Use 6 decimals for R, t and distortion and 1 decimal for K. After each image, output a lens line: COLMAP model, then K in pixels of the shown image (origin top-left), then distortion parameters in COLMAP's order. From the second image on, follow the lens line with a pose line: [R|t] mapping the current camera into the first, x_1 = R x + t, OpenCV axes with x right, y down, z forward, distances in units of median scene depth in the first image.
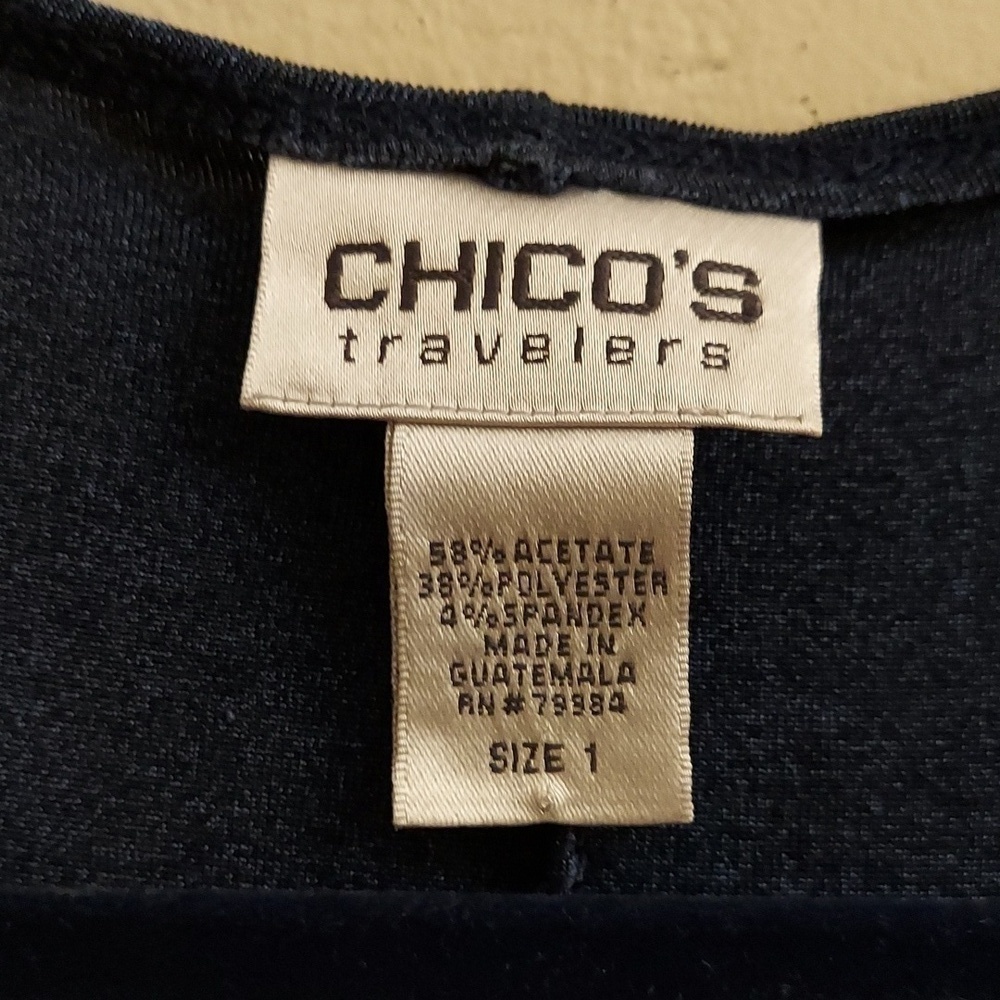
lens RADIAL K [[1569.6, 0, 502.1], [0, 1569.6, 498.0], [0, 0, 1]] dist [0.112693, 0.000000]
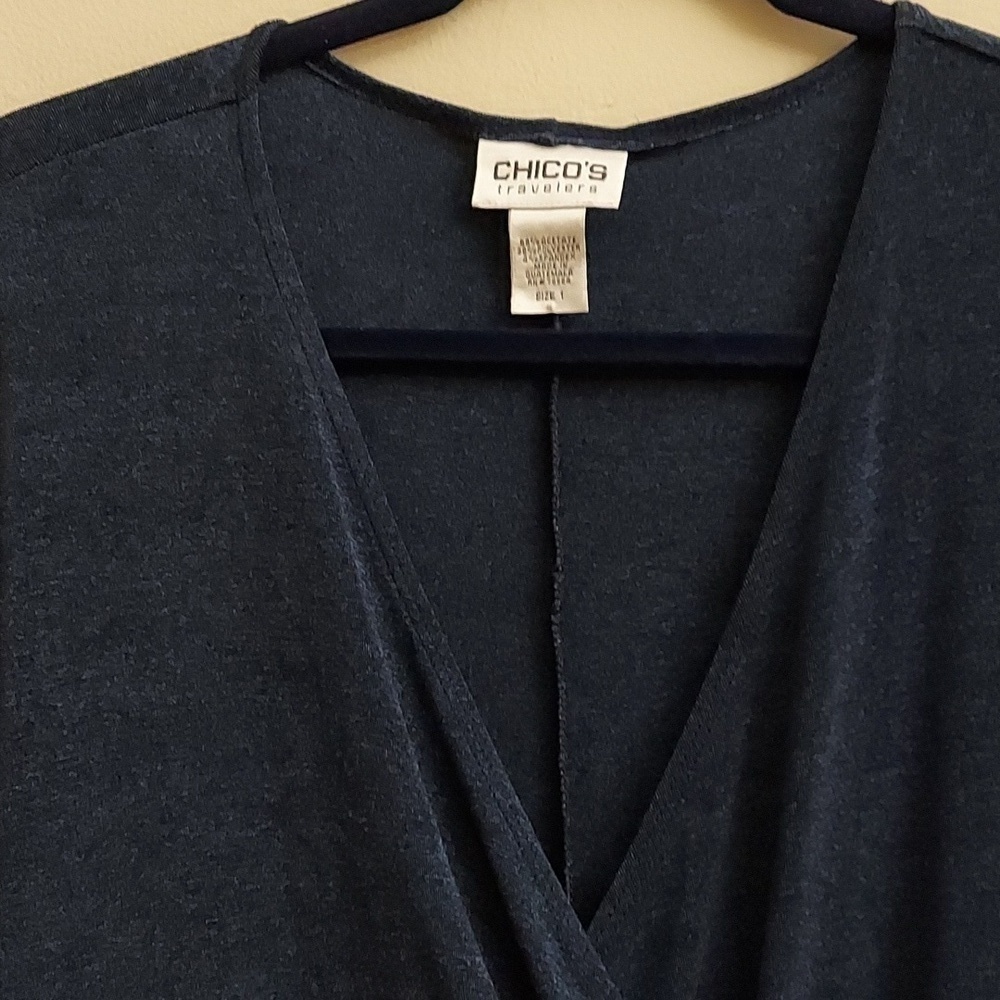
lens RADIAL K [[1569.6, 0, 497.9], [0, 1569.6, 503.5], [0, 0, 1]] dist [0.112693, 0.000000]
pose [[0.989047, 0.002160, -0.147587, 0.467078], [0.005217, 0.998756, 0.049583, 0.477250], [0.147511, -0.049810, 0.987805, -2.832017]]
